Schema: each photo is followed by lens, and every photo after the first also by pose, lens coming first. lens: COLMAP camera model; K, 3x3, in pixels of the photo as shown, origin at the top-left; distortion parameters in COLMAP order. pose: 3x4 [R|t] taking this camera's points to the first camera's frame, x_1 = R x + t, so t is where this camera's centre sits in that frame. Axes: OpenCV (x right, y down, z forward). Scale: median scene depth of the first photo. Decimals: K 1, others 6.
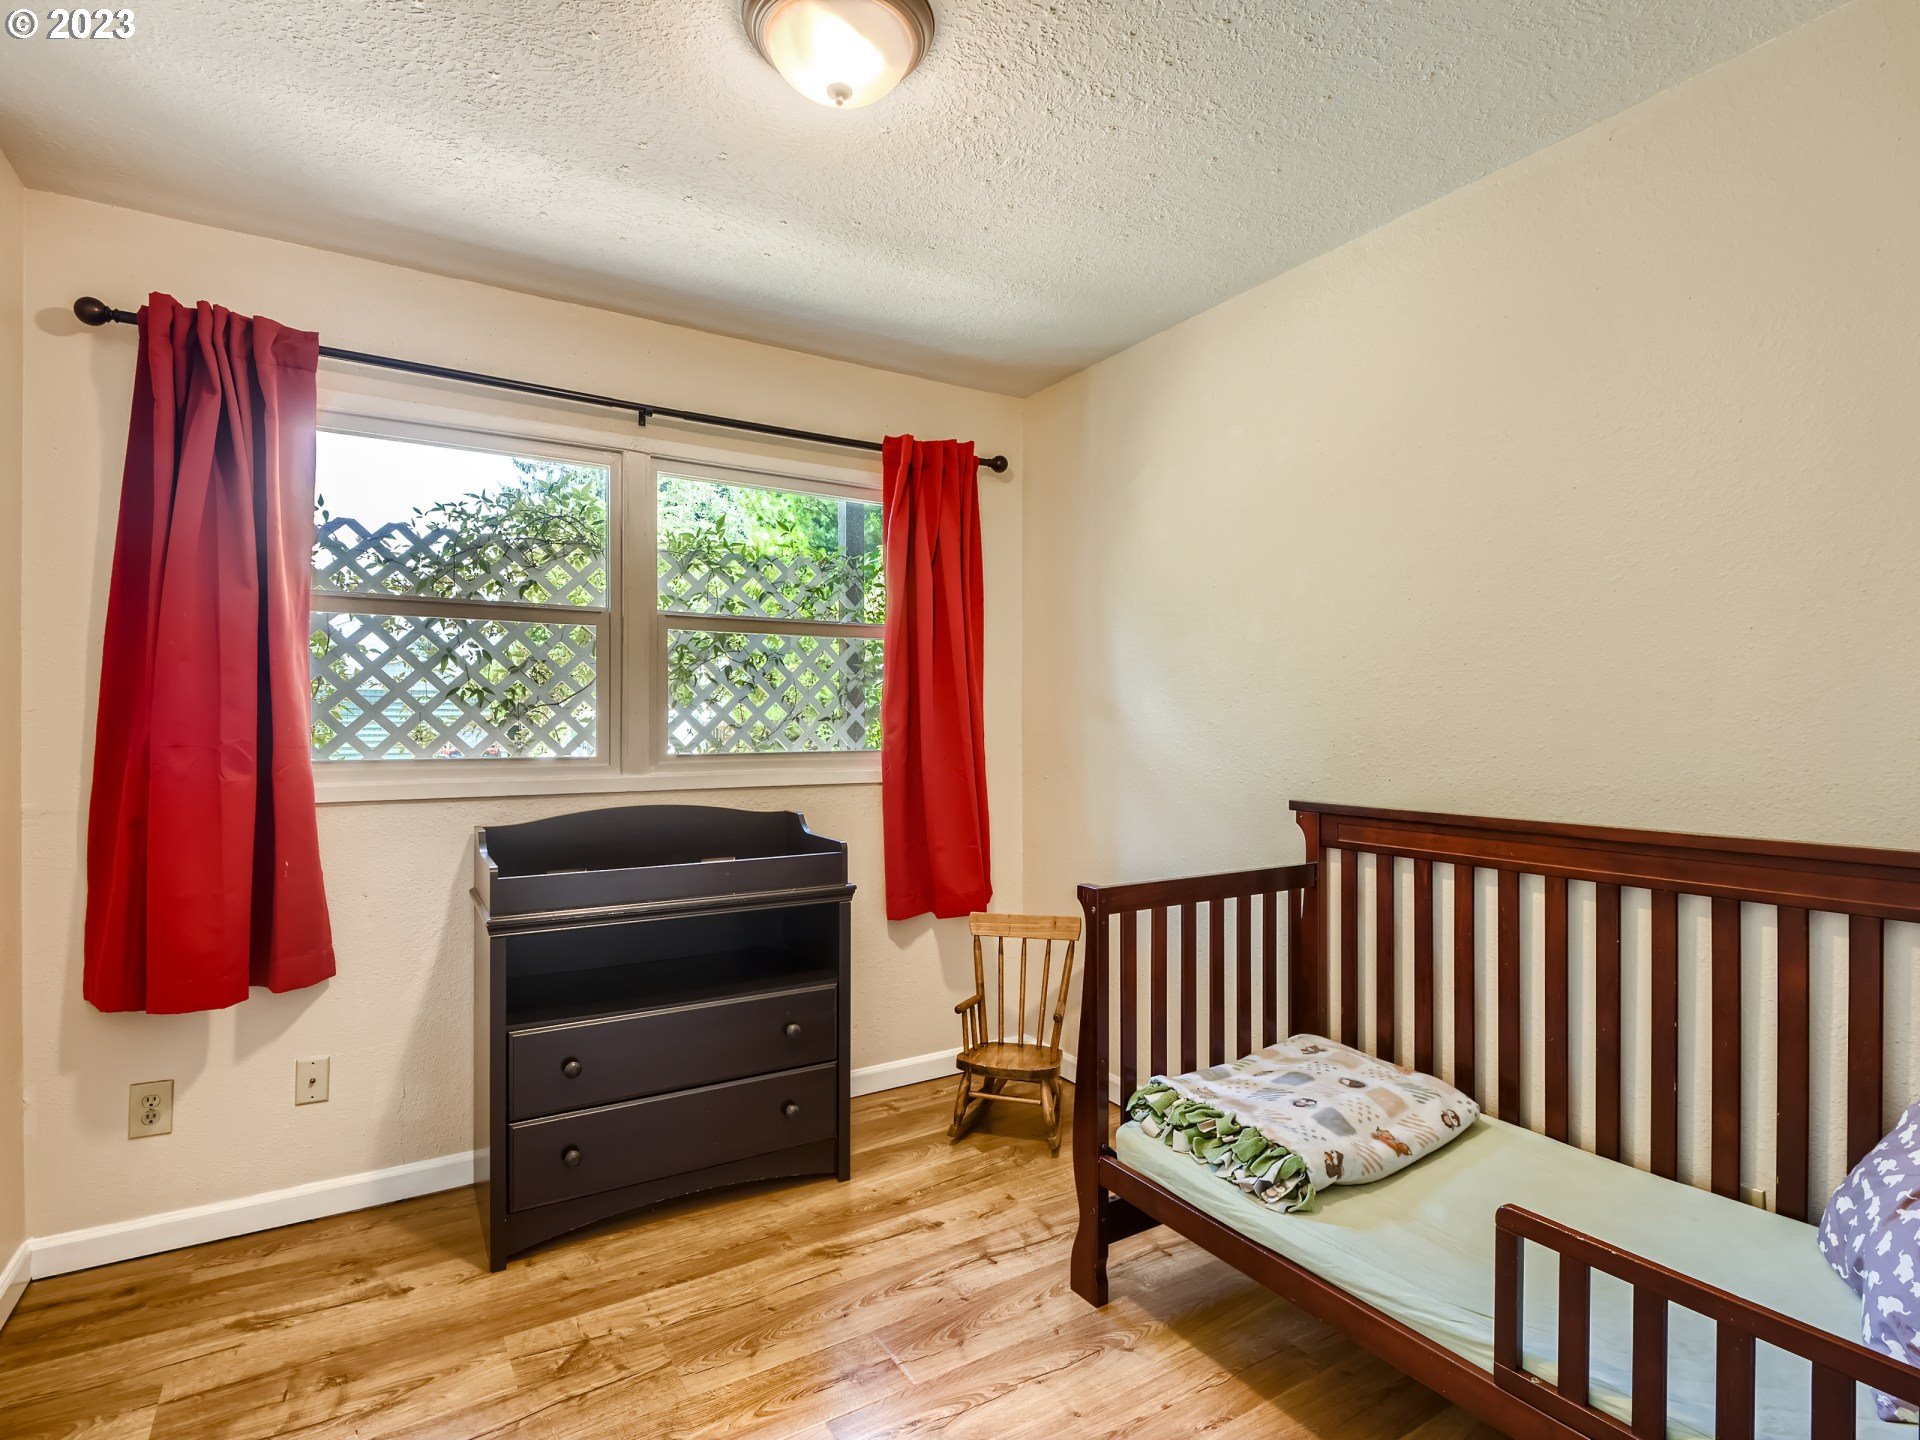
lens RADIAL K [[987.2, 0, 969.0], [0, 987.2, 718.7], [0, 0, 1]] dist [0.025071, -0.021701]
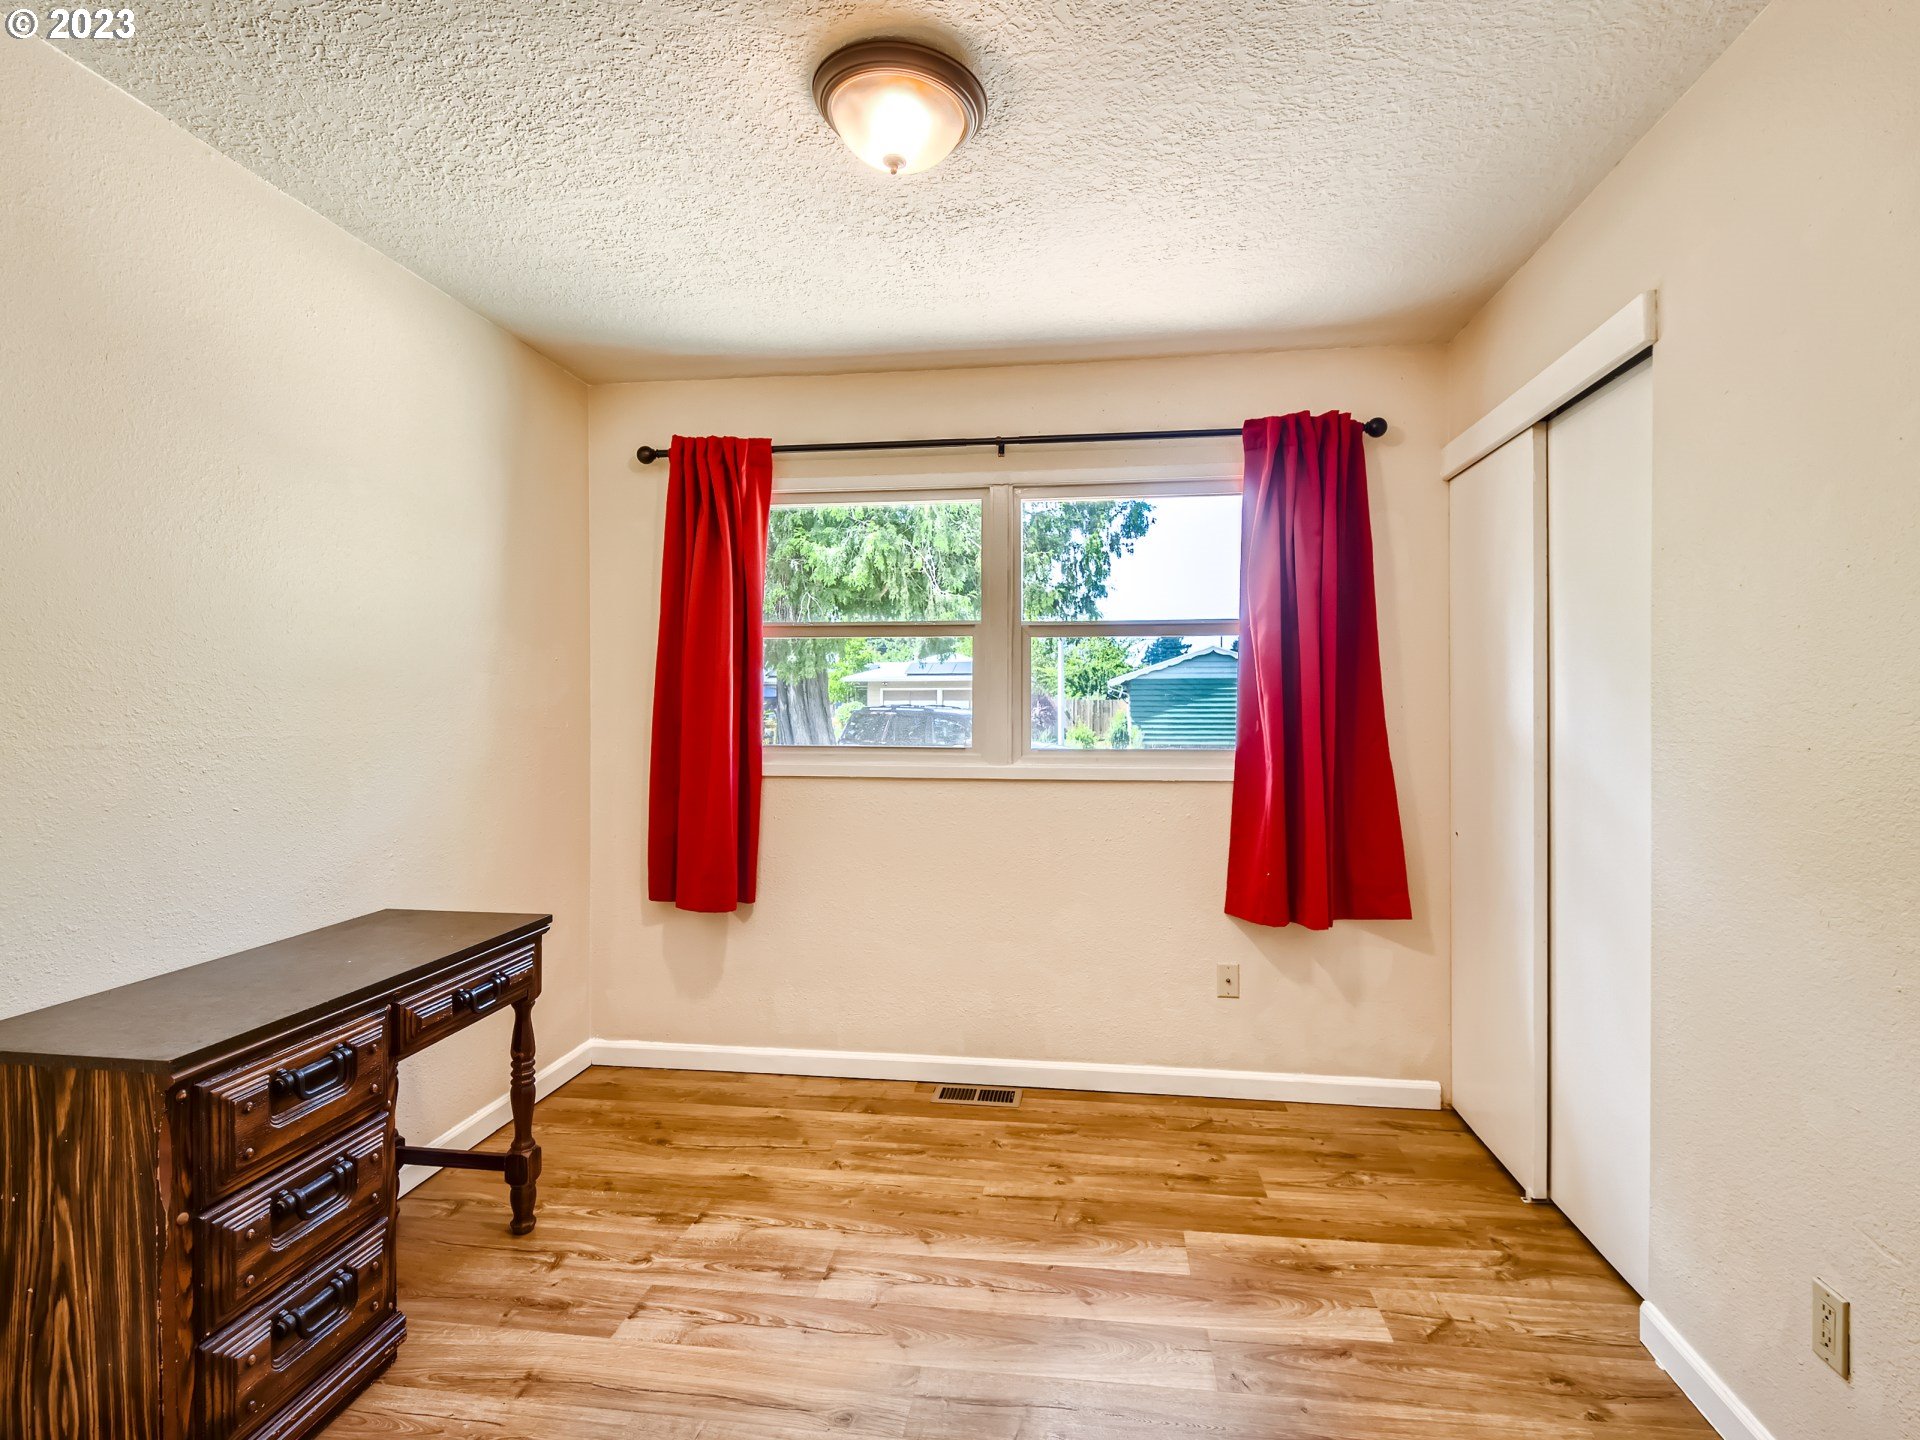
lens RADIAL K [[987.2, 0, 969.0], [0, 987.2, 718.7], [0, 0, 1]] dist [0.025071, -0.021701]
pose [[0.758653, 0.001781, -0.651493, 0.380334], [0.001502, 0.999989, 0.004483, -0.001352], [0.651494, -0.004380, 0.758641, 0.109430]]
